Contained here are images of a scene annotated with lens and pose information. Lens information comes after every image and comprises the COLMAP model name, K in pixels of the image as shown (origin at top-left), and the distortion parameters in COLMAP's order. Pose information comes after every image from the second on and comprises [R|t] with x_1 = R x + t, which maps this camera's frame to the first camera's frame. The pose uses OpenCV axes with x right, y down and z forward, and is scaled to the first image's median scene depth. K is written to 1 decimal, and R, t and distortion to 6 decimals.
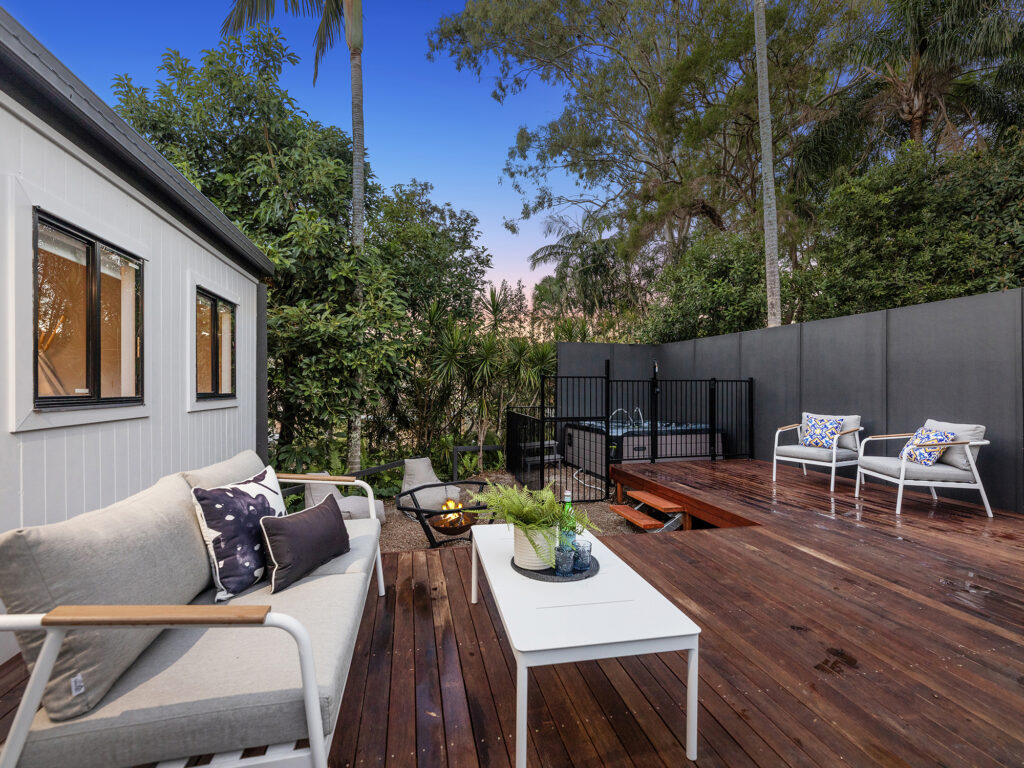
lens RADIAL K [[464.6, 0, 511.4], [0, 464.6, 386.0], [0, 0, 1]] dist [-0.002867, 0.000350]
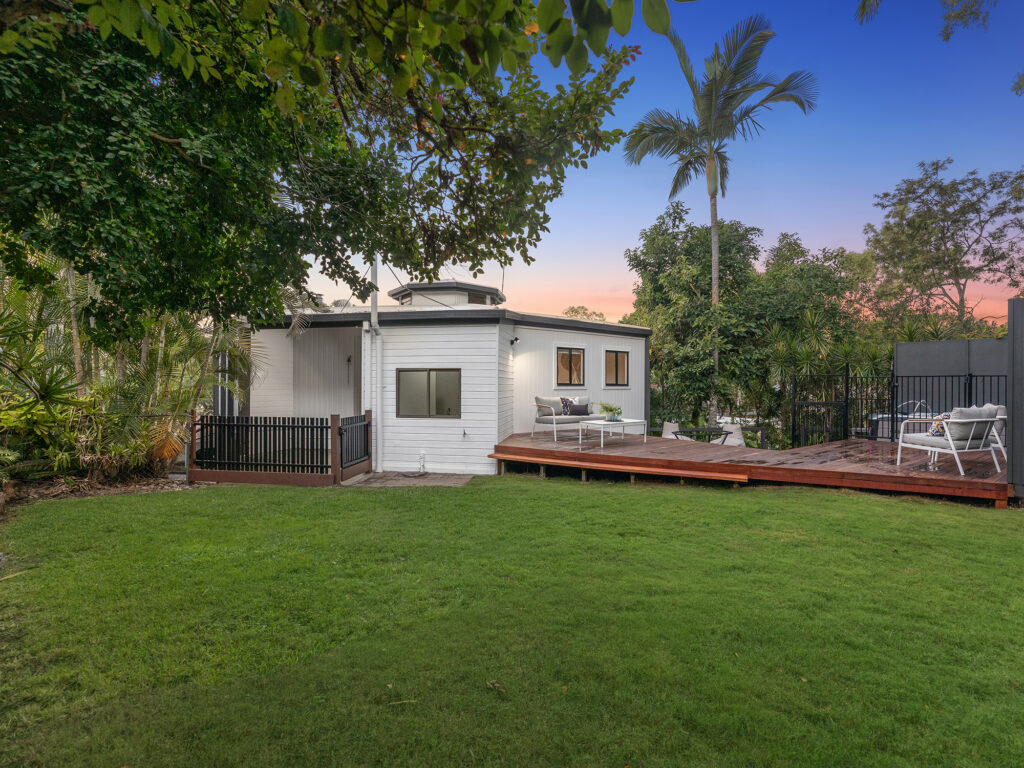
lens RADIAL K [[464.6, 0, 511.4], [0, 464.6, 386.0], [0, 0, 1]] dist [-0.002867, 0.000350]
pose [[0.403312, 0.006758, -0.915037, 0.981114], [-0.001427, 0.999976, 0.006756, 0.006126], [0.915061, -0.001420, 0.403312, -0.435921]]
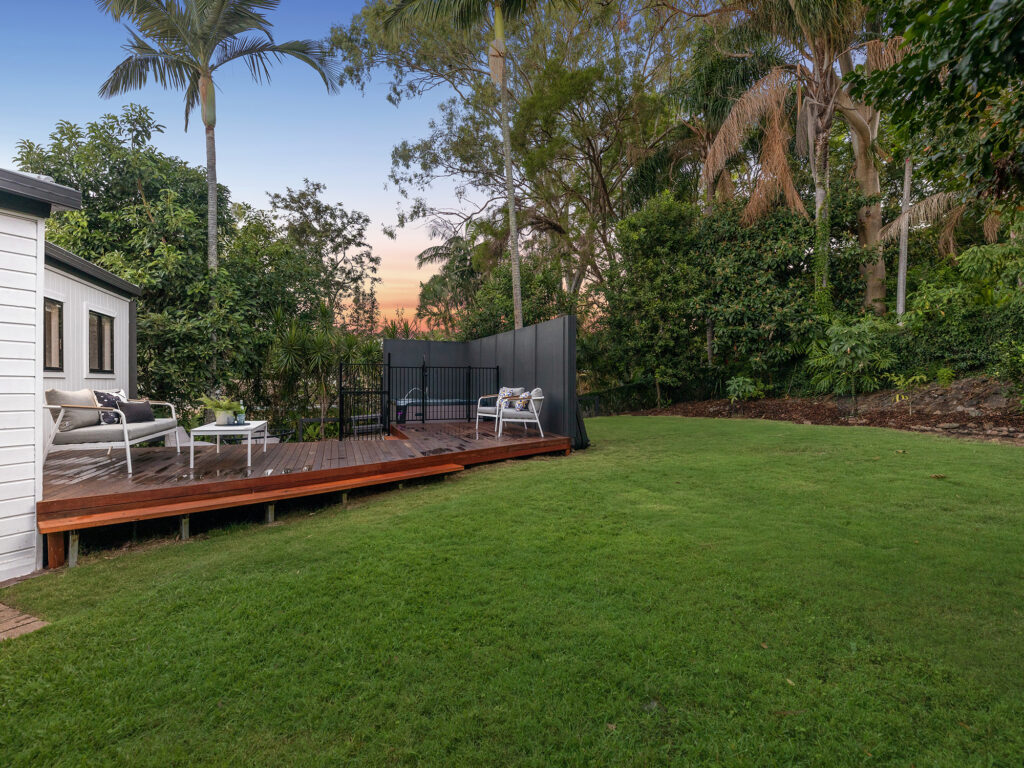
lens RADIAL K [[503.4, 0, 510.8], [0, 503.4, 386.0], [0, 0, 1]] dist [0.001386, -0.001484]
pose [[0.993104, 0.003483, 0.117184, 0.369911], [-0.004612, 0.999946, 0.009366, 0.030079], [-0.117145, -0.009842, 0.993066, -0.583820]]
